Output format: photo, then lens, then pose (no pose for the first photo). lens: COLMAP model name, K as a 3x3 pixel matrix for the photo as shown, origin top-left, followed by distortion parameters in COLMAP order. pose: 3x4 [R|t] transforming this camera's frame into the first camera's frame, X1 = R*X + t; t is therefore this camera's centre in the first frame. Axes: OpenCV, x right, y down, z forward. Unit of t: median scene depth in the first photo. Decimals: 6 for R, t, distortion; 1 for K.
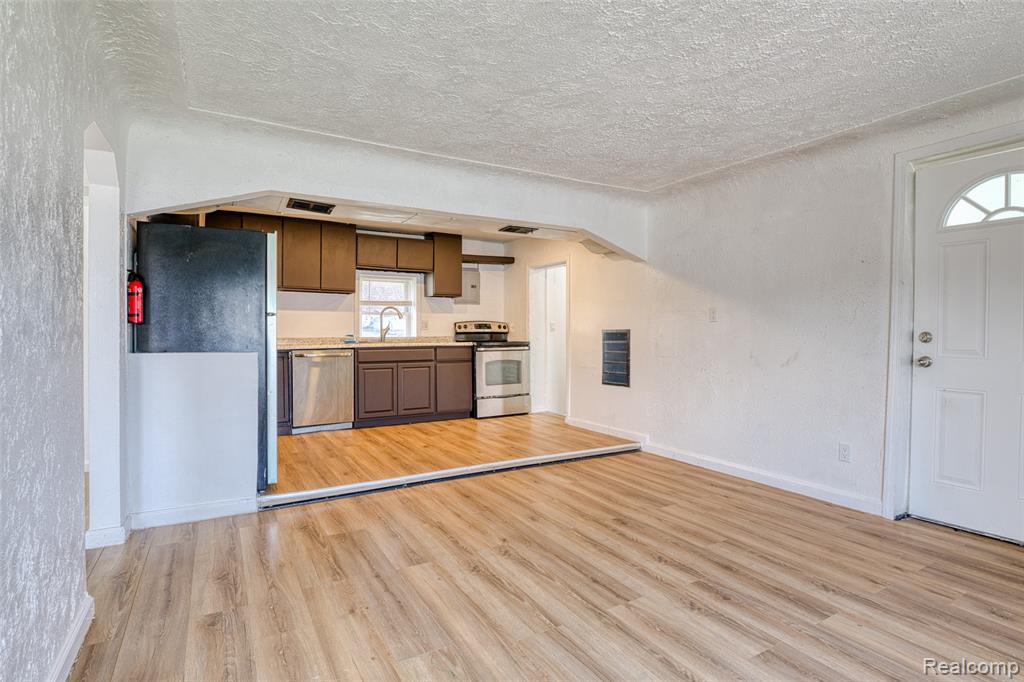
lens RADIAL K [[510.5, 0, 508.3], [0, 510.5, 338.6], [0, 0, 1]] dist [-0.019437, -0.000603]
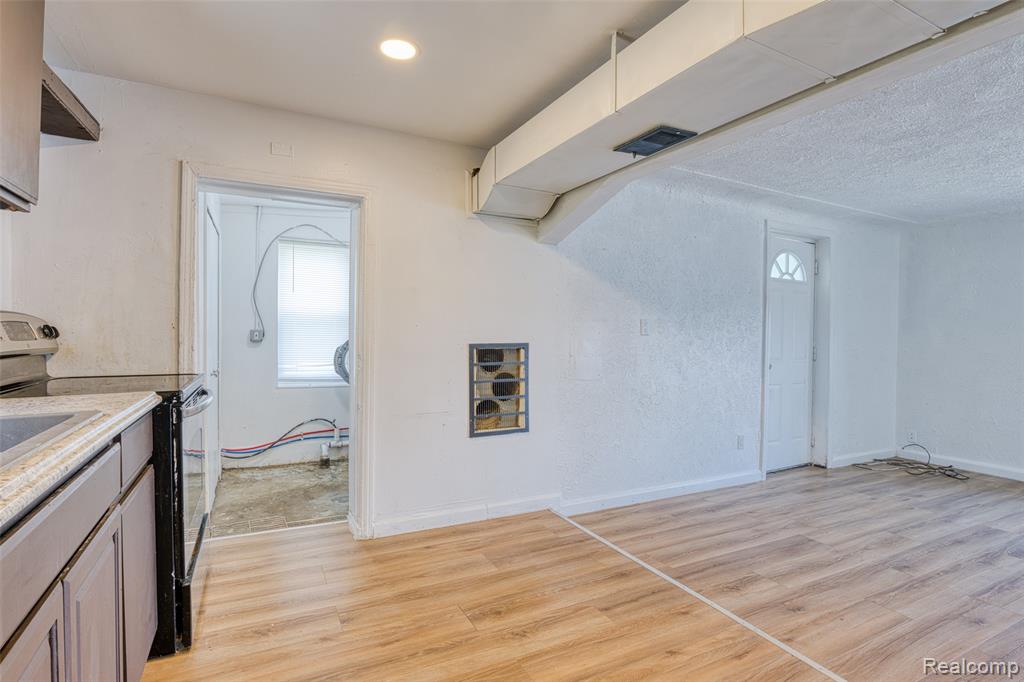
lens RADIAL K [[510.5, 0, 508.3], [0, 510.5, 338.6], [0, 0, 1]] dist [-0.019437, -0.000603]
pose [[0.058464, -0.008297, 0.998255, -0.333968], [0.002702, 0.999963, 0.008153, -0.023301], [-0.998286, 0.002221, 0.058484, 0.793378]]
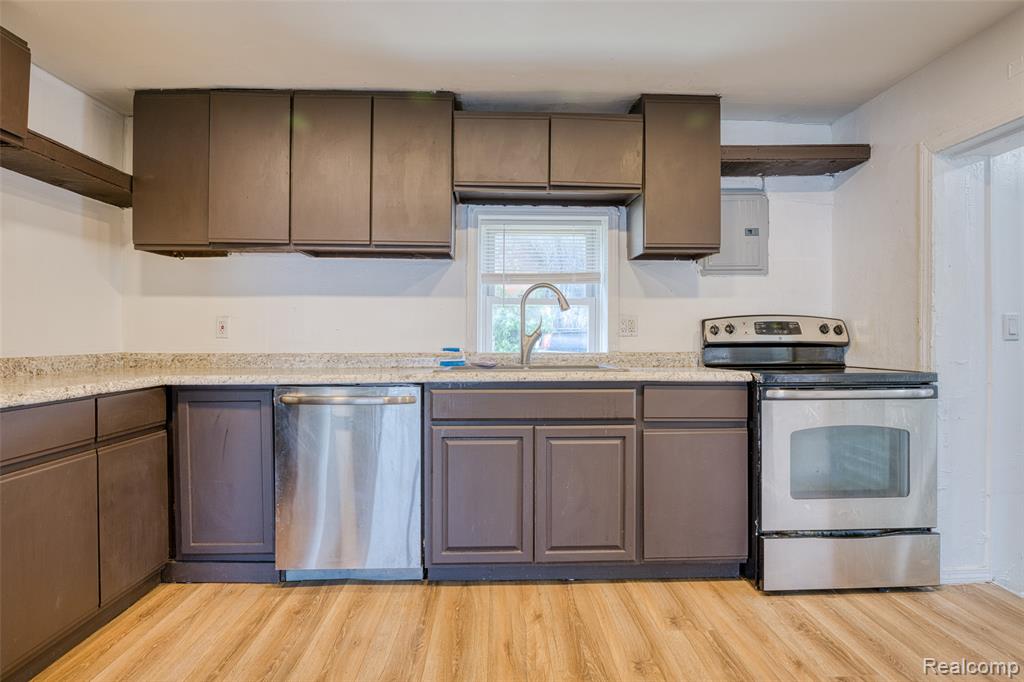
lens RADIAL K [[510.5, 0, 508.3], [0, 510.5, 338.6], [0, 0, 1]] dist [-0.019437, -0.000603]
pose [[0.876952, 0.002661, -0.480571, -0.048095], [-0.005988, 0.999968, -0.005390, -0.013586], [0.480541, 0.007605, 0.876939, 0.608871]]
